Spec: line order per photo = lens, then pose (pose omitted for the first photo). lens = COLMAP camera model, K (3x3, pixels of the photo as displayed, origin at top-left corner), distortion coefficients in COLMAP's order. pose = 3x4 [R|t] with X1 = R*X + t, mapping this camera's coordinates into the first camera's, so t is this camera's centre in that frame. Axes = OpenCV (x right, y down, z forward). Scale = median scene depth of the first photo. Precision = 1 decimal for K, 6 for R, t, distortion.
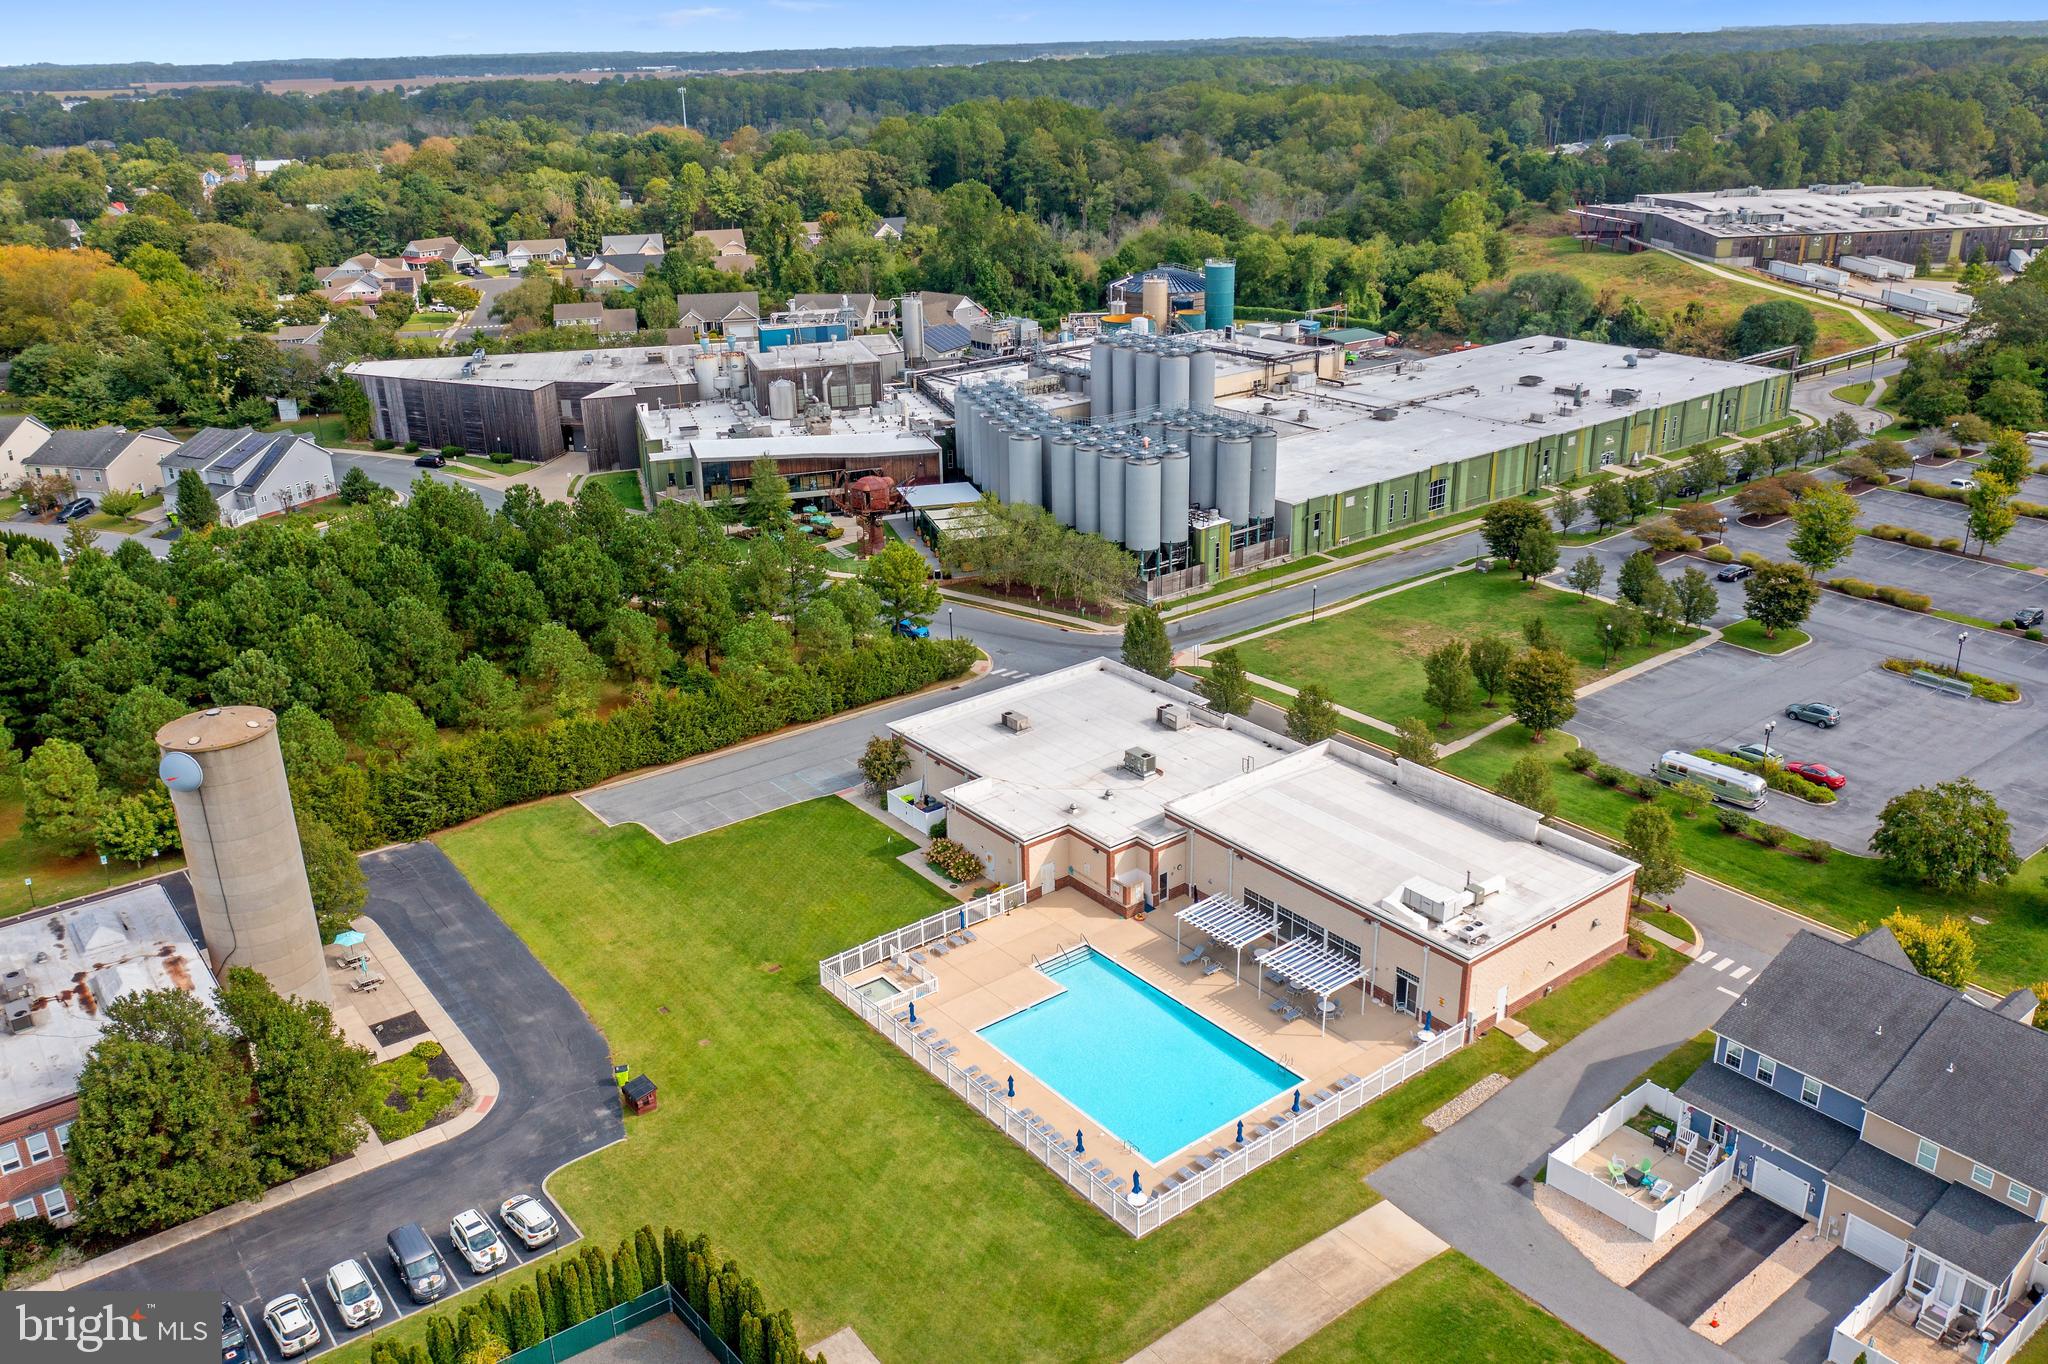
lens RADIAL K [[1614.9, 0, 1023.6], [0, 1614.9, 682.3], [0, 0, 1]] dist [-0.008305, 0.011715]
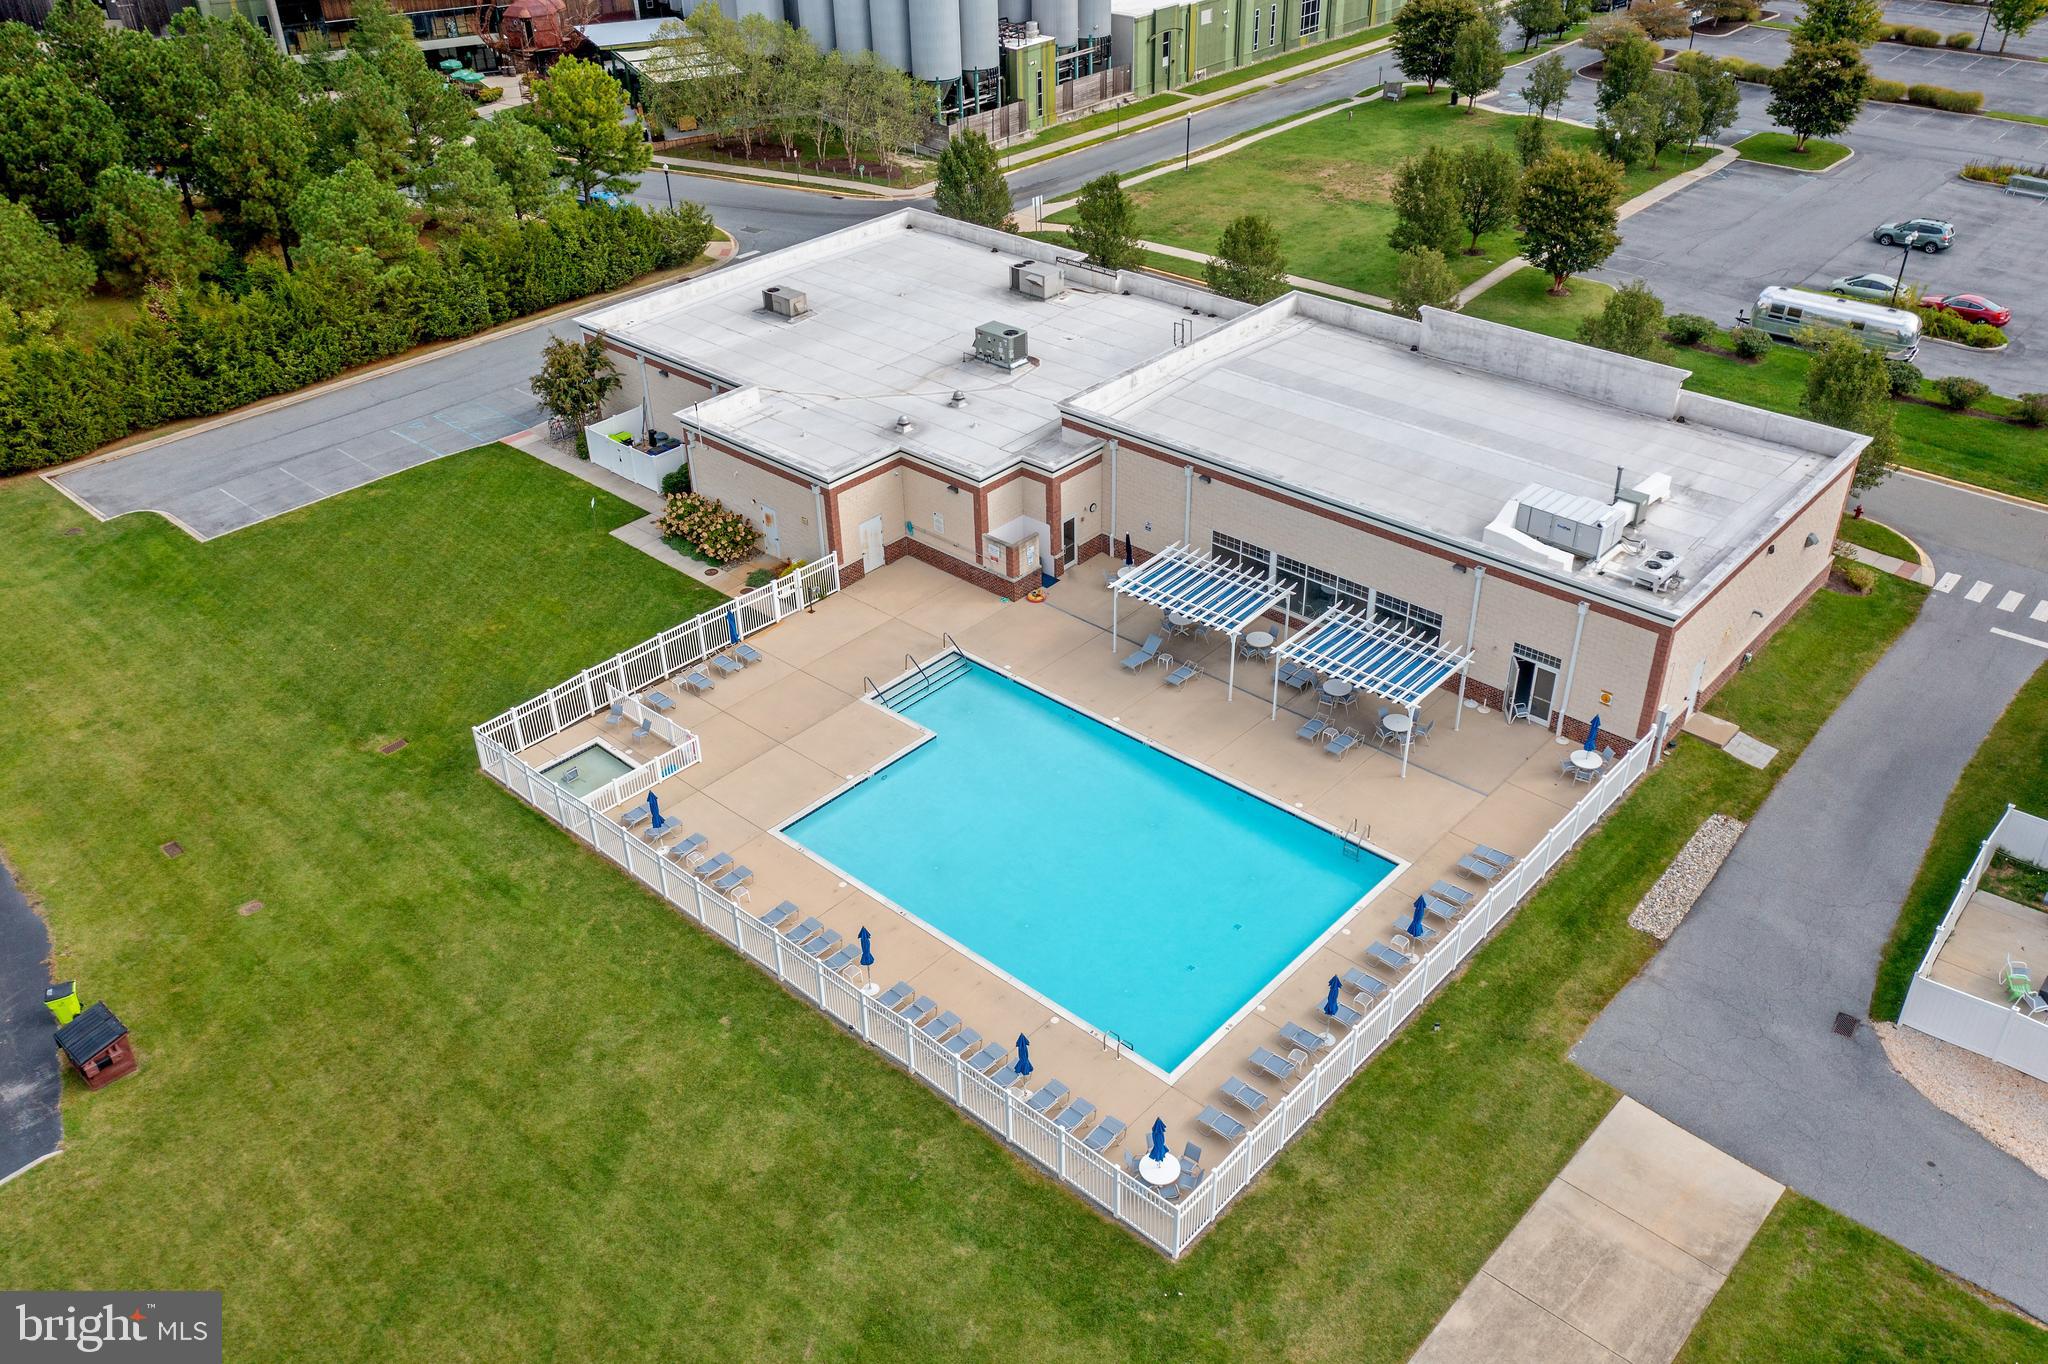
lens RADIAL K [[1614.9, 0, 1022.0], [0, 1614.9, 681.6], [0, 0, 1]] dist [-0.008305, 0.011715]
pose [[0.986003, -0.092040, 0.139020, -0.015396], [0.063692, 0.978513, 0.196103, 0.050888], [-0.154082, -0.184504, 0.970679, 0.358661]]
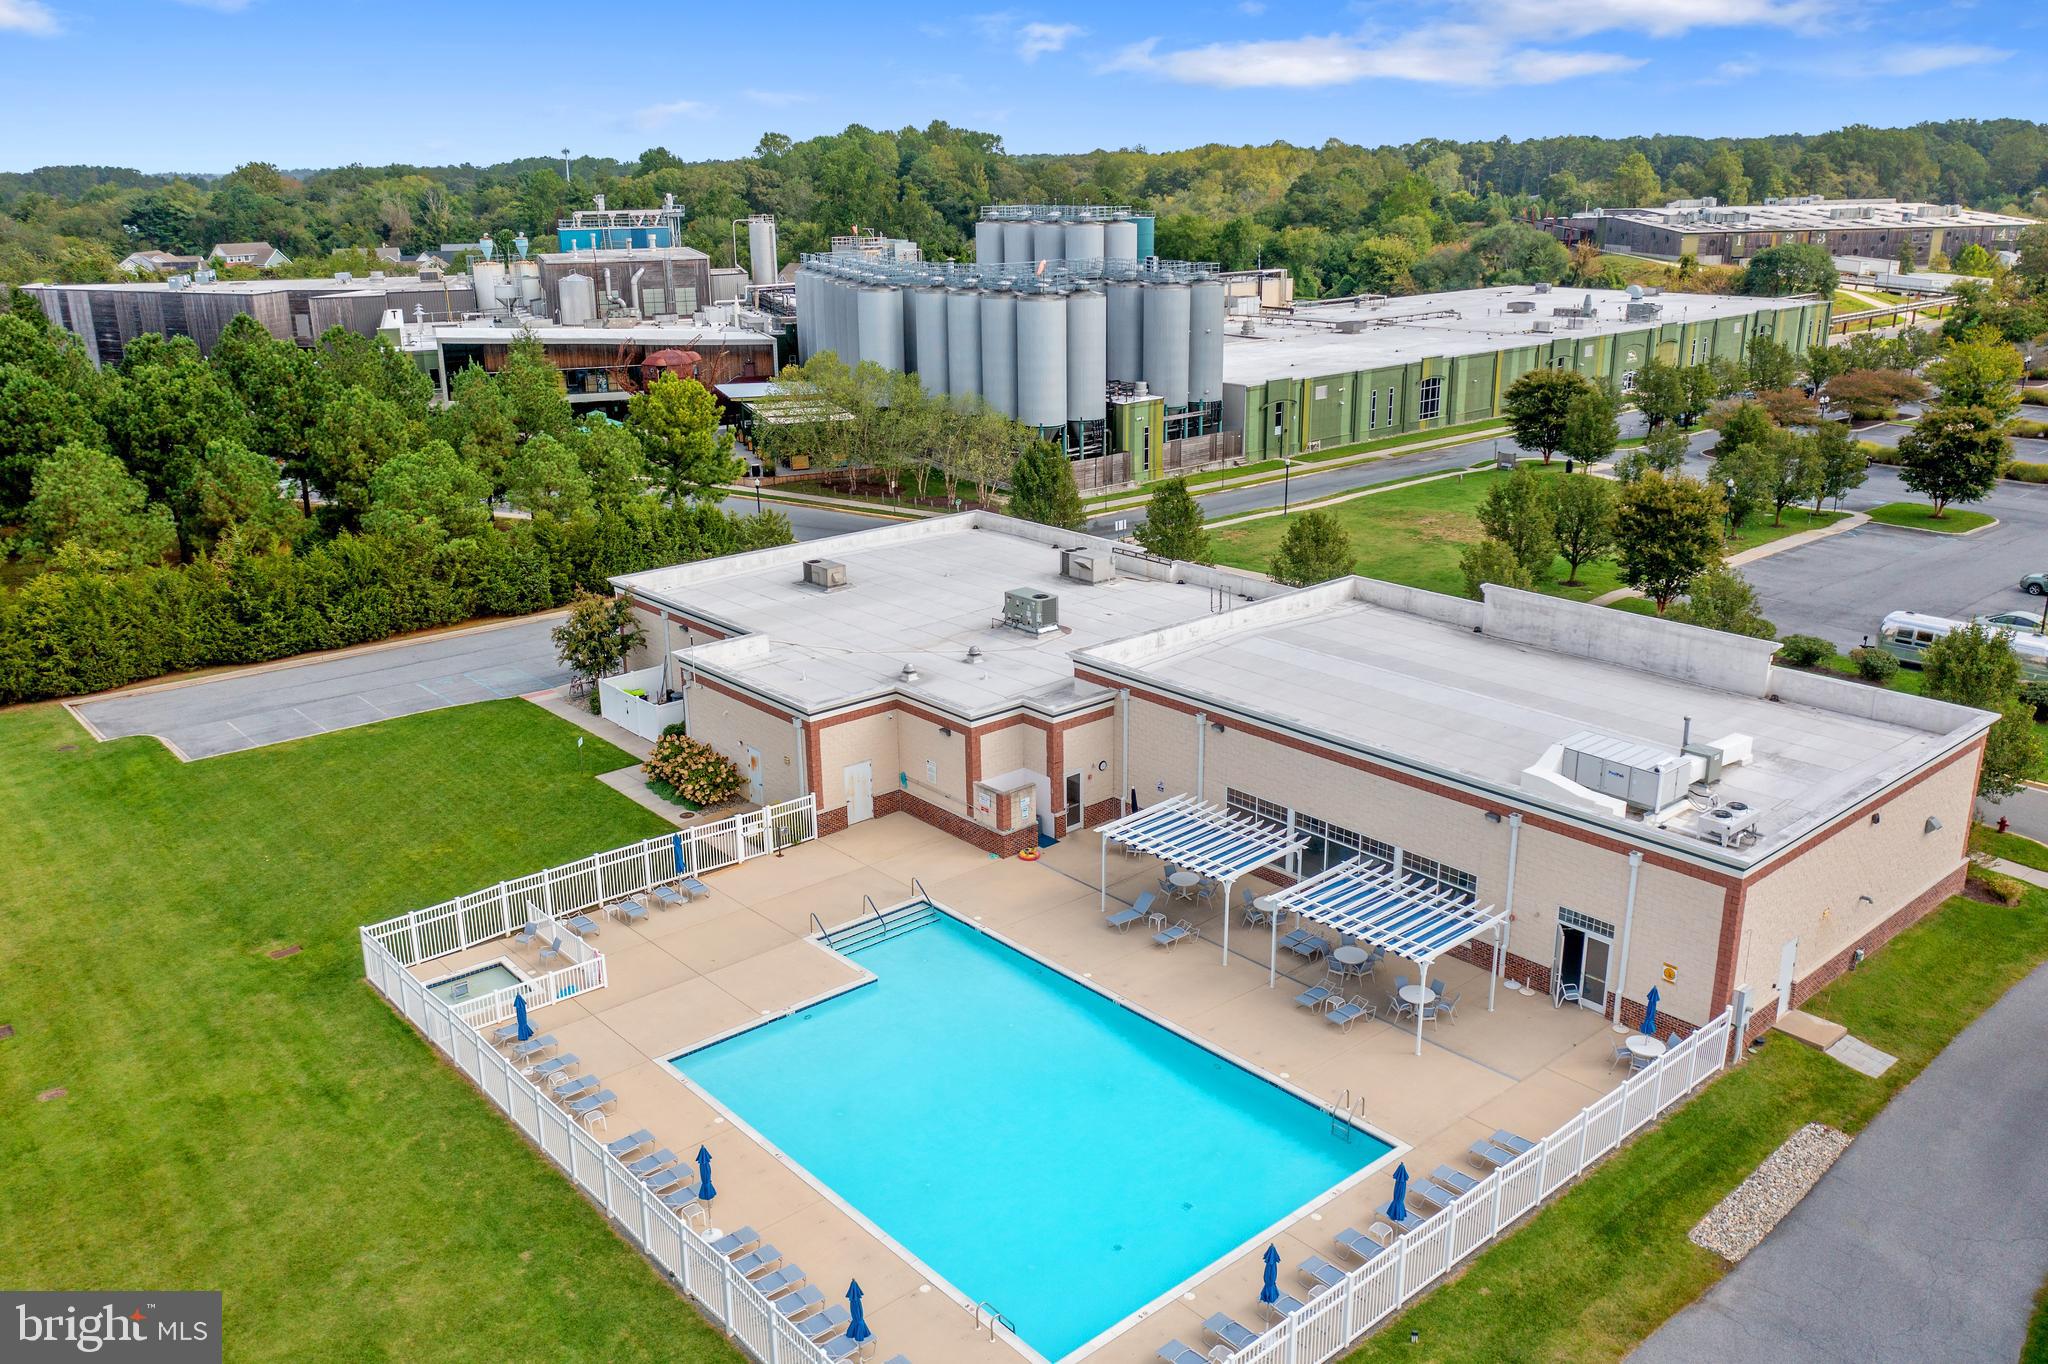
lens RADIAL K [[1614.9, 0, 1020.8], [0, 1614.9, 690.0], [0, 0, 1]] dist [-0.008305, 0.011715]
pose [[0.998688, -0.007349, 0.050671, 0.036407], [0.010736, 0.997702, -0.066897, 0.107940], [-0.050063, 0.067354, 0.996472, 0.400503]]
